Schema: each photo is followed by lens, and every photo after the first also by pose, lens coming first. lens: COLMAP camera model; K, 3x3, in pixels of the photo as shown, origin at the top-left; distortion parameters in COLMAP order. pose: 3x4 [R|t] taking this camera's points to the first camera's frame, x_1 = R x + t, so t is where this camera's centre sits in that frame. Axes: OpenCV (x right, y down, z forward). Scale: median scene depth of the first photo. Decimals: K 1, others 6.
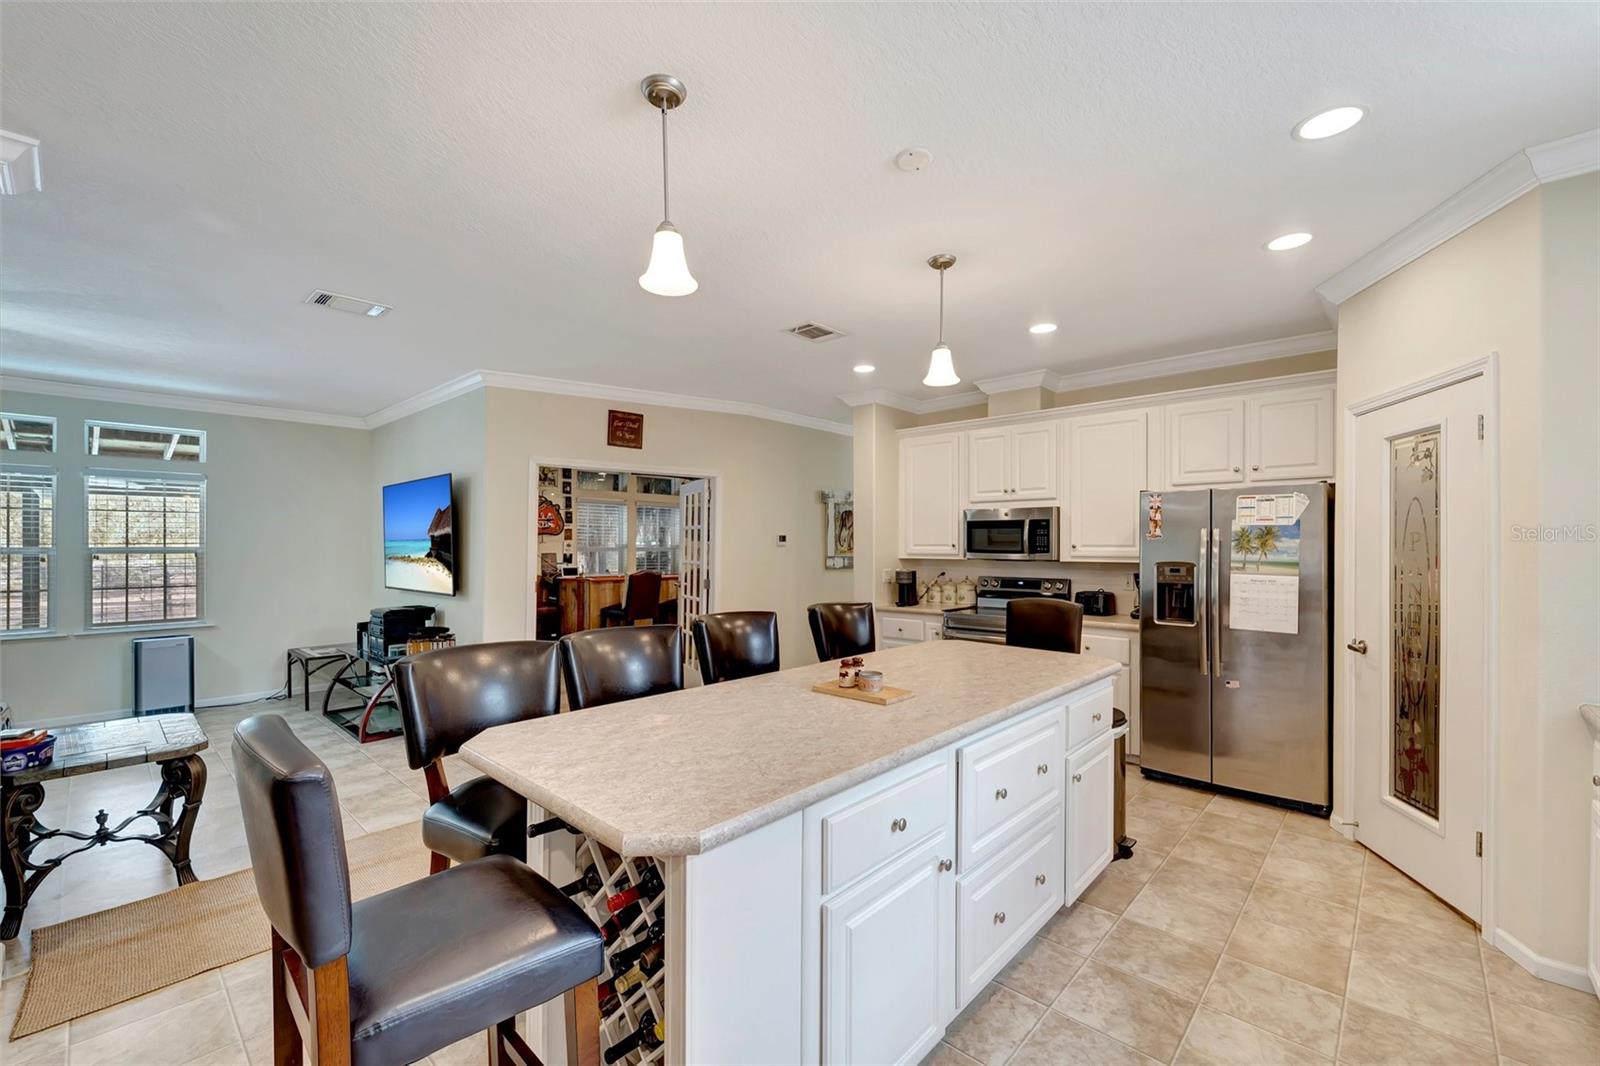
lens RADIAL K [[640.4, 0, 799.8], [0, 640.4, 541.7], [0, 0, 1]] dist [-0.000674, -0.000131]
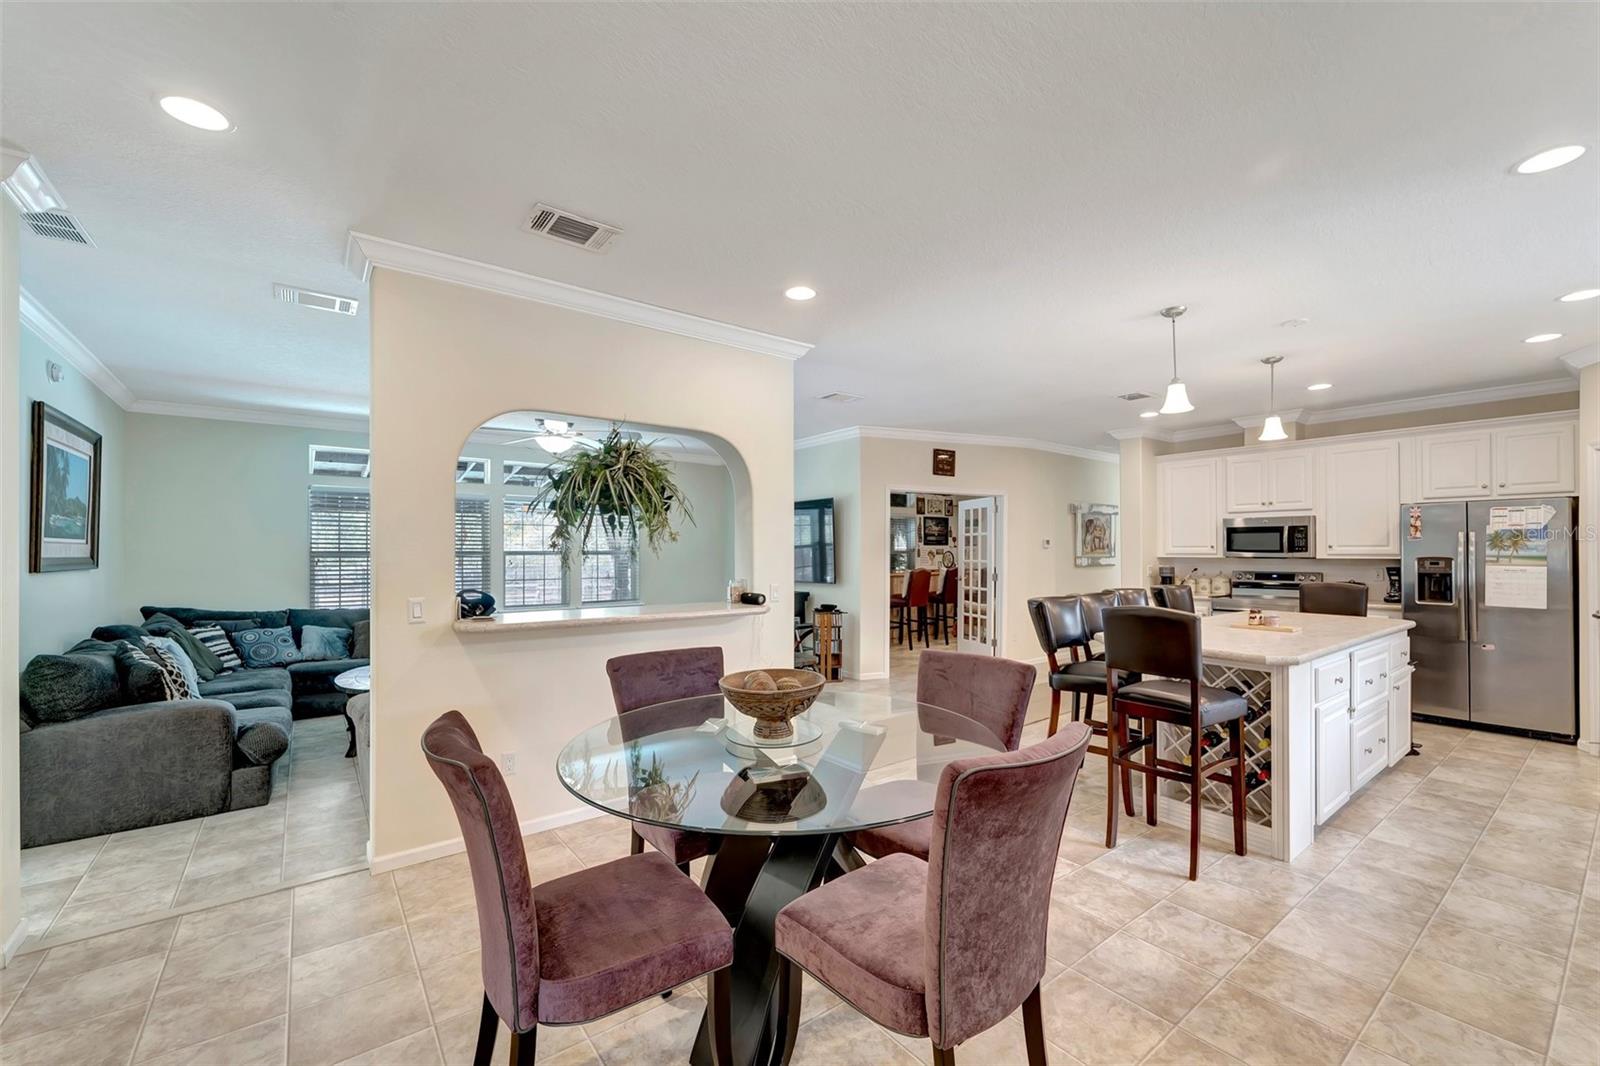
lens RADIAL K [[620.2, 0, 788.4], [0, 620.2, 558.4], [0, 0, 1]] dist [-0.020295, 0.005291]
pose [[0.981272, -0.001552, -0.192621, -0.305606], [0.004934, 0.999842, 0.017078, 0.003358], [0.192564, -0.017708, 0.981125, -0.318858]]
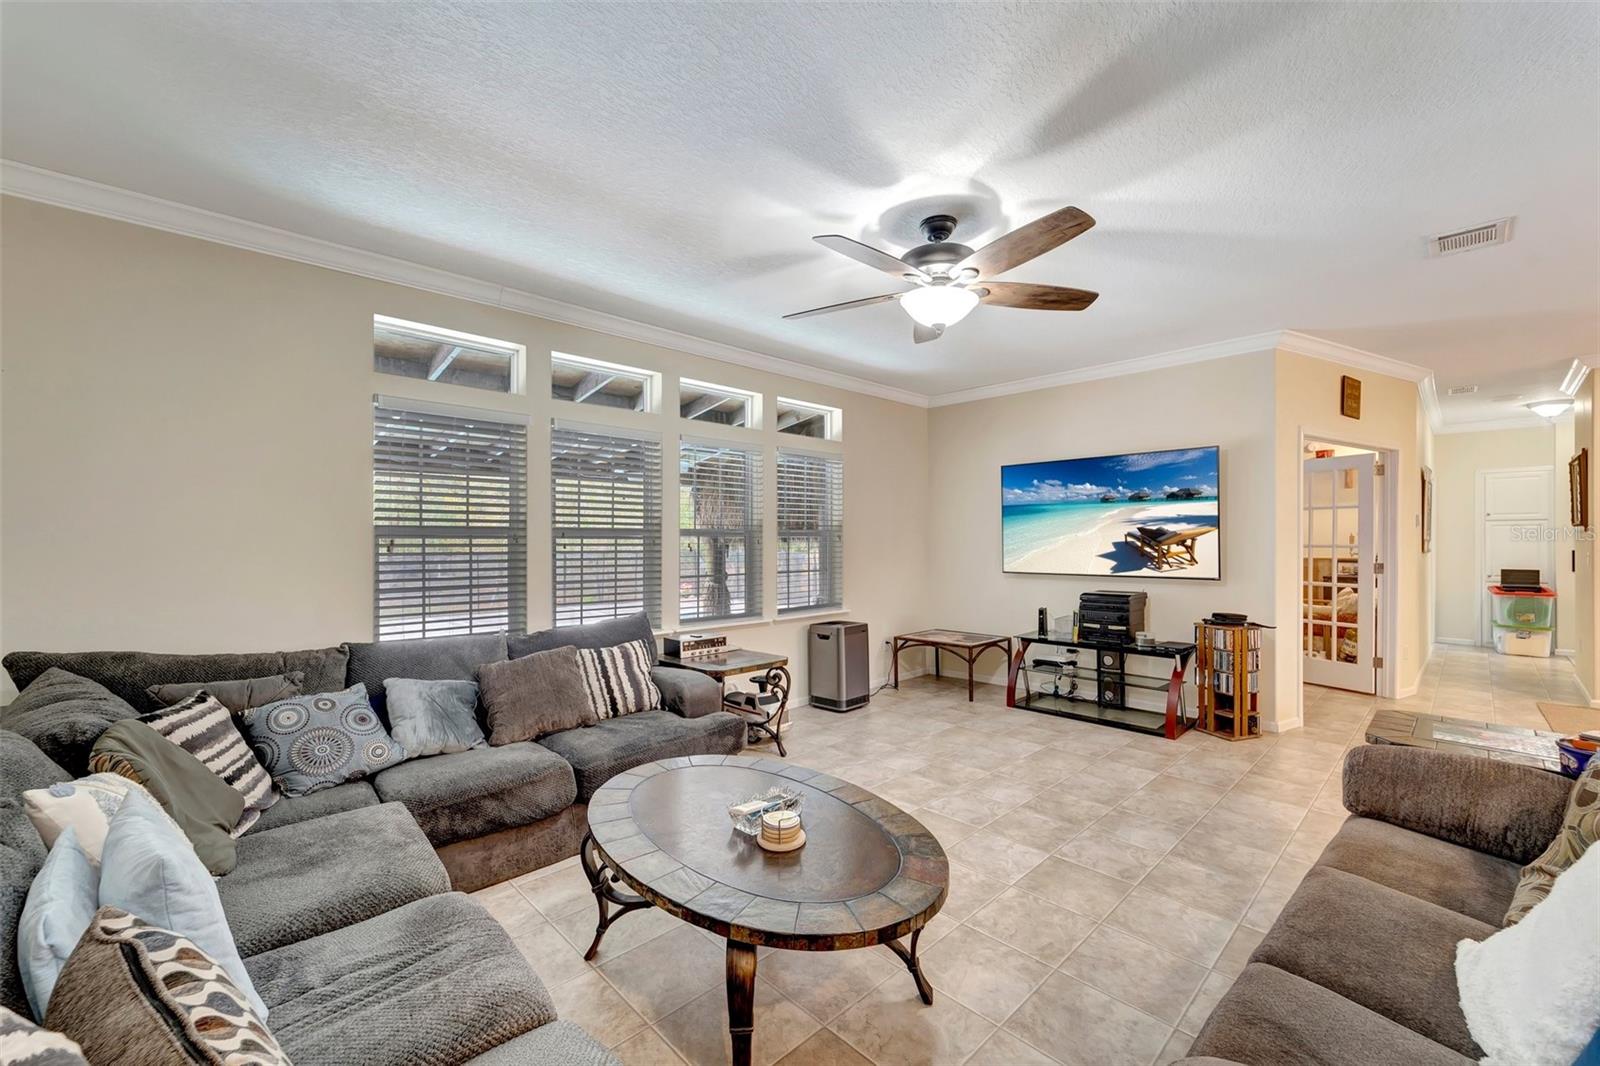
lens RADIAL K [[640.4, 0, 799.8], [0, 640.4, 541.7], [0, 0, 1]] dist [-0.000674, -0.000131]
pose [[0.996115, -0.001907, -0.088043, -0.870824], [0.002976, 0.999923, 0.012013, 0.014024], [0.088013, -0.012228, 0.996044, 0.019848]]
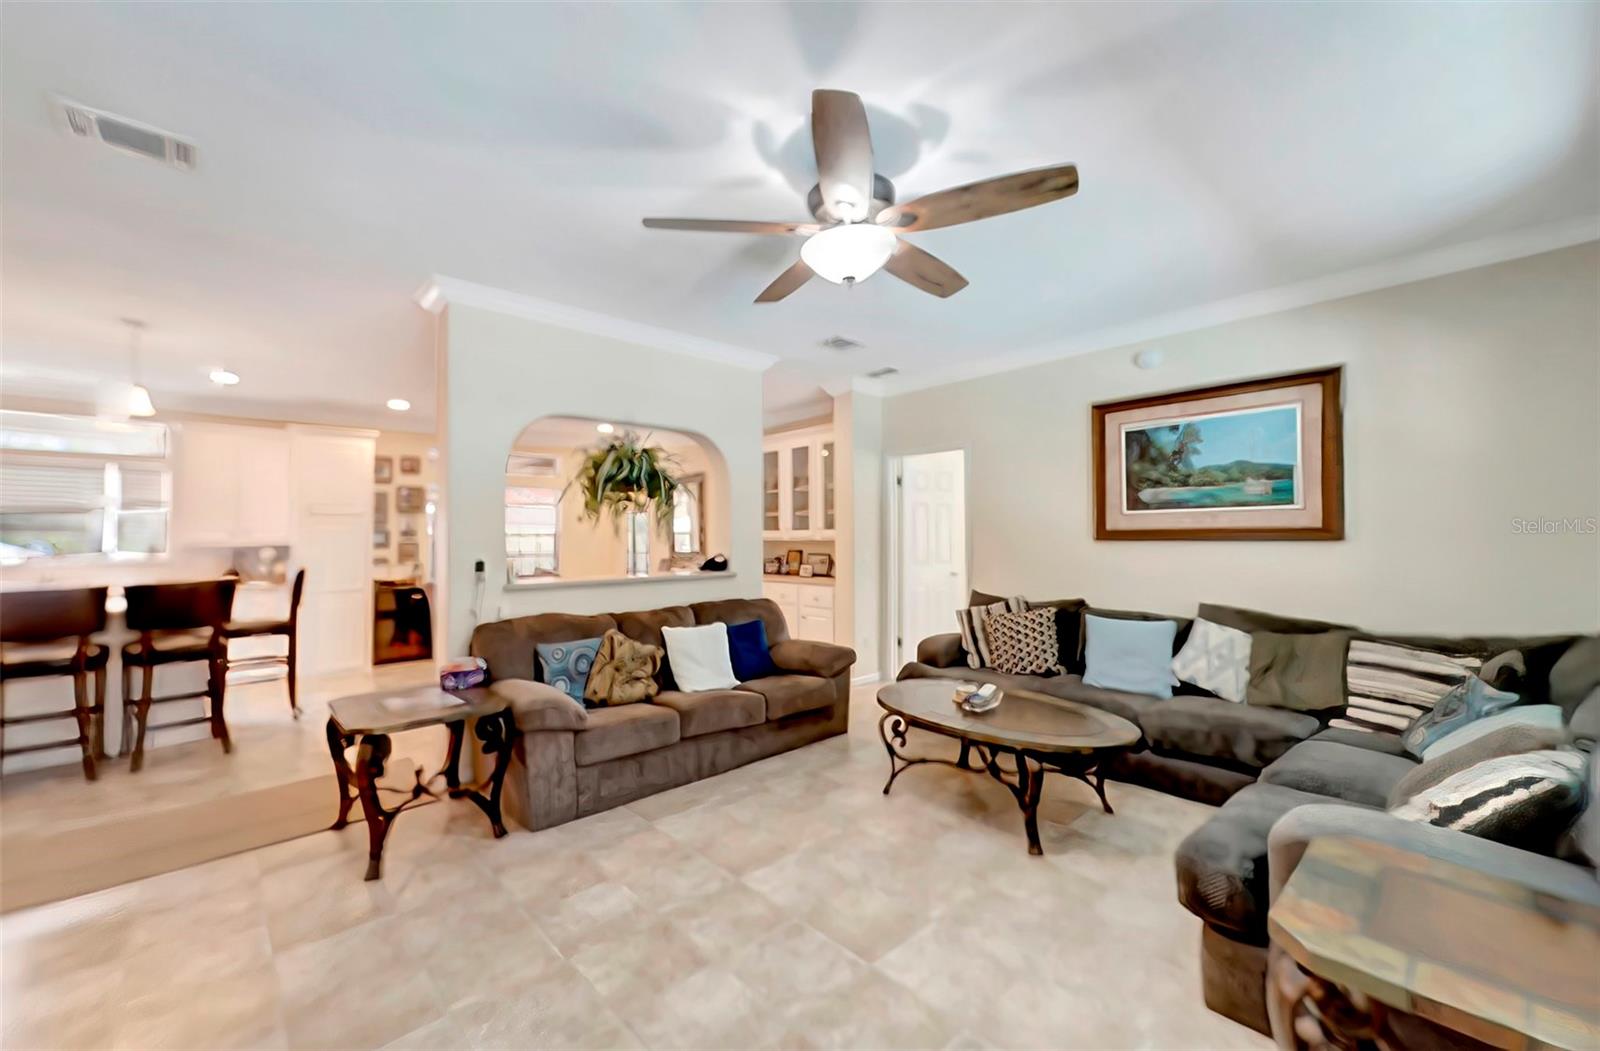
lens RADIAL K [[640.3, 0, 778.0], [0, 640.3, 539.1], [0, 0, 1]] dist [0.001381, 0.000116]
pose [[-0.992385, 0.006622, 0.122993, -0.814387], [0.006232, 0.999974, -0.003553, 0.021425], [-0.123014, -0.002759, -0.992401, 0.866326]]
